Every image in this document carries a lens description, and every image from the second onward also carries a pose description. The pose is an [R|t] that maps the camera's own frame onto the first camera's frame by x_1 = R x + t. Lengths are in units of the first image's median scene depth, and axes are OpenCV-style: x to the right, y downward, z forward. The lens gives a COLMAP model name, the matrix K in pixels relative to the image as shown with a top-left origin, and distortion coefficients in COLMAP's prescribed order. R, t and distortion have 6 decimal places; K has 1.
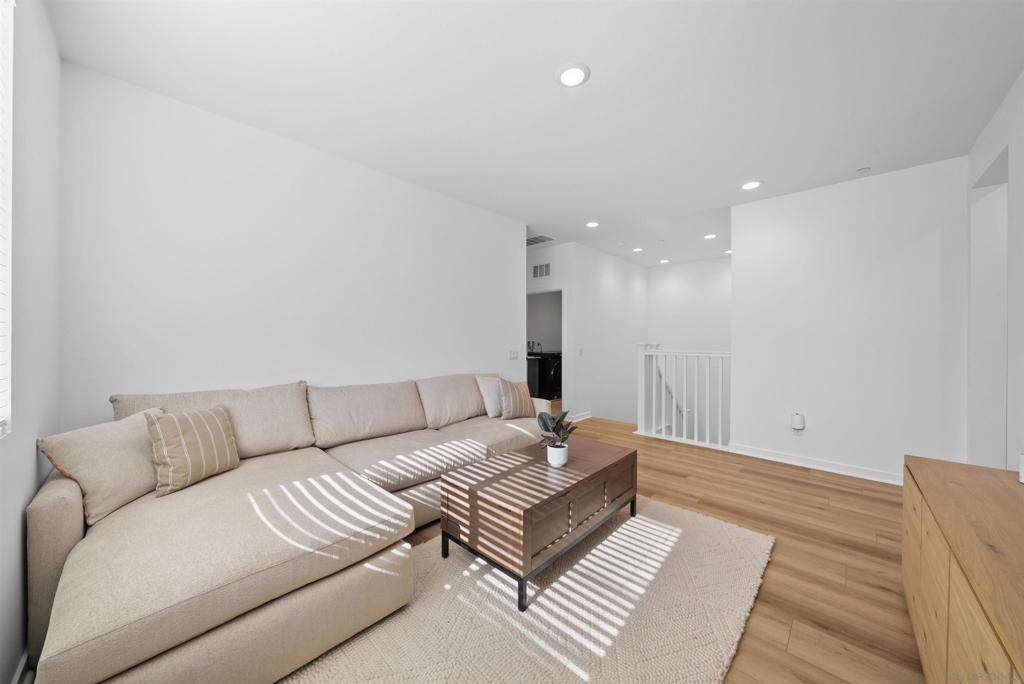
lens RADIAL K [[356.1, 0, 513.0], [0, 356.1, 343.6], [0, 0, 1]] dist [-0.004756, 0.000497]
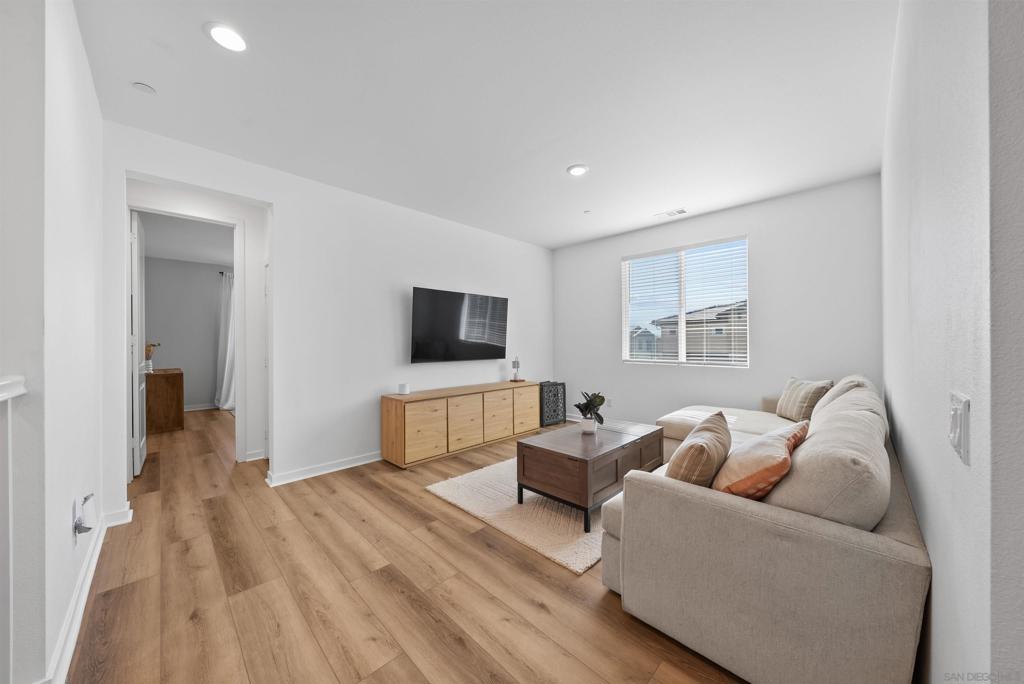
lens RADIAL K [[356.1, 0, 510.7], [0, 356.1, 342.1], [0, 0, 1]] dist [-0.004756, 0.000497]
pose [[-0.999559, 0.003075, 0.029520, 0.290775], [0.003176, 0.999989, 0.003381, -0.001310], [-0.029509, 0.003474, -0.999558, 1.789639]]
